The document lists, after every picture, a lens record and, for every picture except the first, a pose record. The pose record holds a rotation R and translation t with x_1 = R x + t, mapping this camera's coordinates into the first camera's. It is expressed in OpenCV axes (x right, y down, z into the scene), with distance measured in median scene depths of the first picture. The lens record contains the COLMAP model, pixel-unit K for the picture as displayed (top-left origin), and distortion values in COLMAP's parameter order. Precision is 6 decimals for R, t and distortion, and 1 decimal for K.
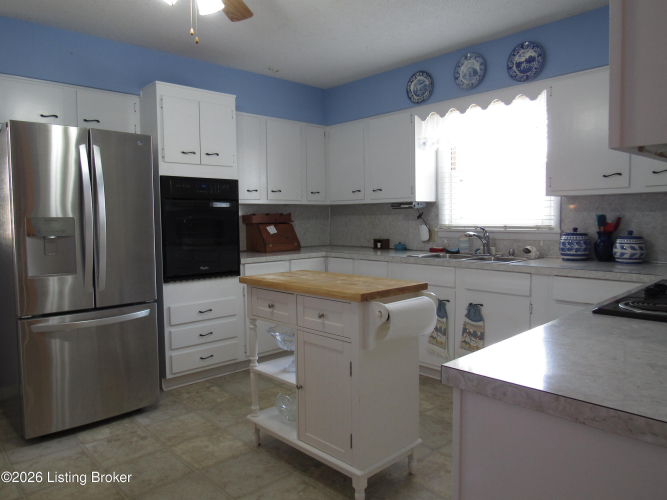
lens RADIAL K [[481.0, 0, 334.1], [0, 481.0, 249.9], [0, 0, 1]] dist [-0.031468, 0.014086]
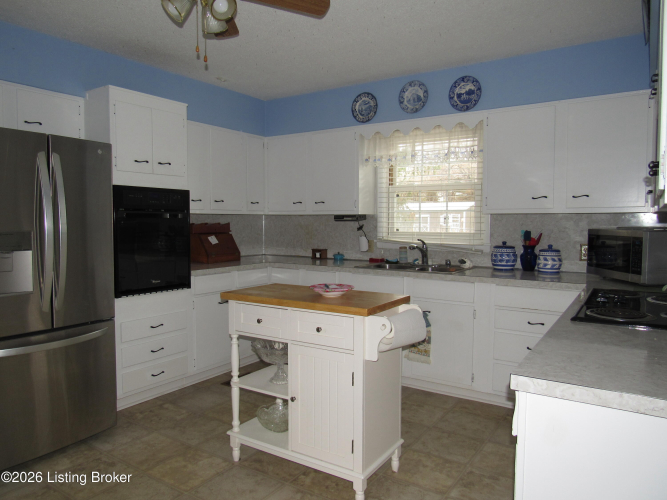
lens RADIAL K [[481.0, 0, 329.3], [0, 481.0, 249.6], [0, 0, 1]] dist [-0.031468, 0.014086]
pose [[0.972389, -0.000350, 0.233364, -0.164757], [0.001828, 0.999980, -0.006119, -0.020276], [-0.233357, 0.006377, 0.972370, -0.016264]]
